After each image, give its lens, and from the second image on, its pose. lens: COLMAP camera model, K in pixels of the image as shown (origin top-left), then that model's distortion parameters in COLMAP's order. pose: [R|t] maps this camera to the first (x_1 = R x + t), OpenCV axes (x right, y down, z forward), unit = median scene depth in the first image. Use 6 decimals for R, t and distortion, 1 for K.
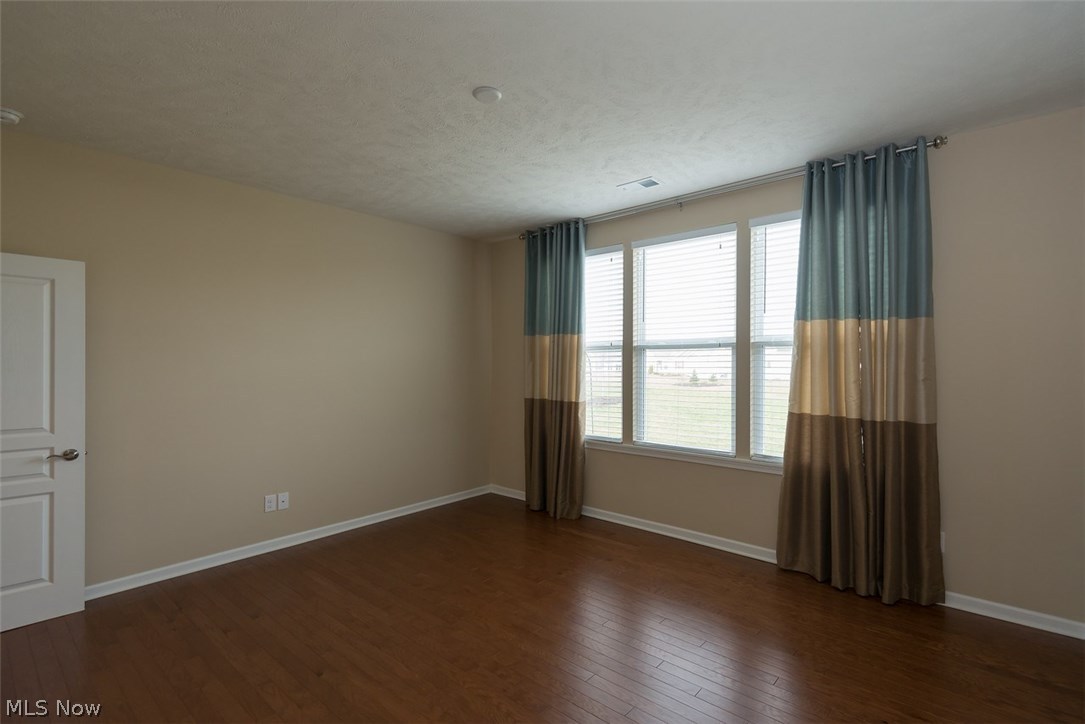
lens RADIAL K [[492.0, 0, 532.5], [0, 492.0, 364.7], [0, 0, 1]] dist [0.016759, -0.008878]
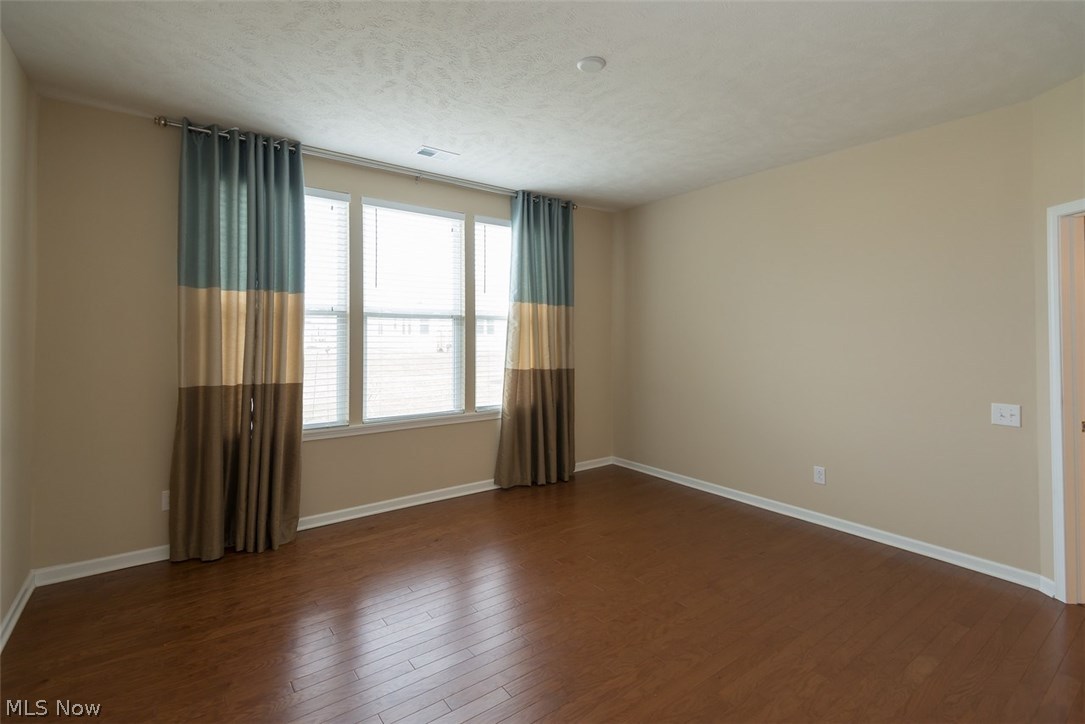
lens RADIAL K [[492.0, 0, 543.4], [0, 492.0, 329.0], [0, 0, 1]] dist [0.016759, -0.008878]
pose [[0.217004, 0.015543, 0.976047, -0.662393], [0.002169, 0.999863, -0.016404, 0.007144], [-0.976168, 0.005677, 0.216941, 0.539867]]
